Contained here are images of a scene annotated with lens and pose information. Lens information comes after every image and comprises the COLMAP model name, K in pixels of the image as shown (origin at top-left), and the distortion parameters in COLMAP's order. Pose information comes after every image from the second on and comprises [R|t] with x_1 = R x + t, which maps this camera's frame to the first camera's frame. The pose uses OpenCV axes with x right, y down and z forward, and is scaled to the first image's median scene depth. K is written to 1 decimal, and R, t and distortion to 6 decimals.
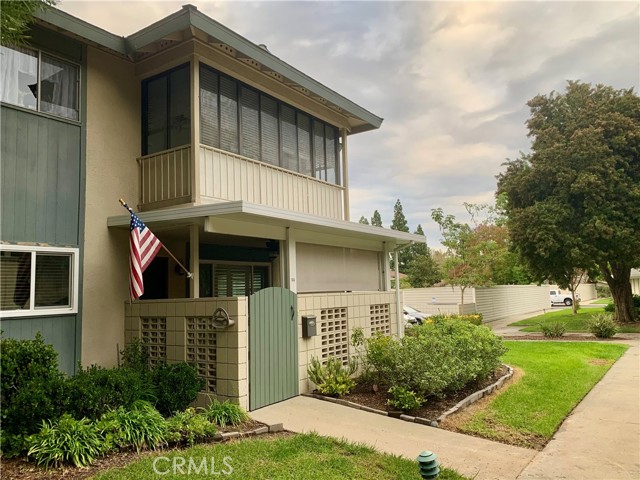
lens RADIAL K [[492.6, 0, 322.8], [0, 492.6, 239.7], [0, 0, 1]] dist [0.032619, -0.038980]
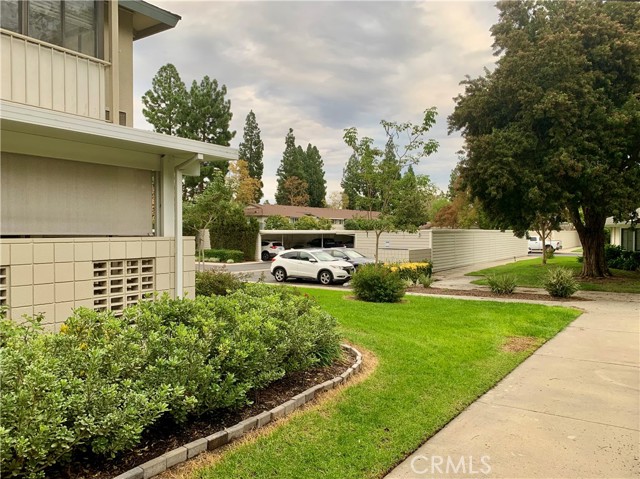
lens RADIAL K [[492.6, 0, 317.8], [0, 492.6, 236.7], [0, 0, 1]] dist [0.032619, -0.038980]
pose [[0.999523, 0.030389, 0.005453, 0.154550], [-0.030820, 0.992593, 0.117512, 0.012747], [-0.001841, -0.117624, 0.993057, 0.189606]]
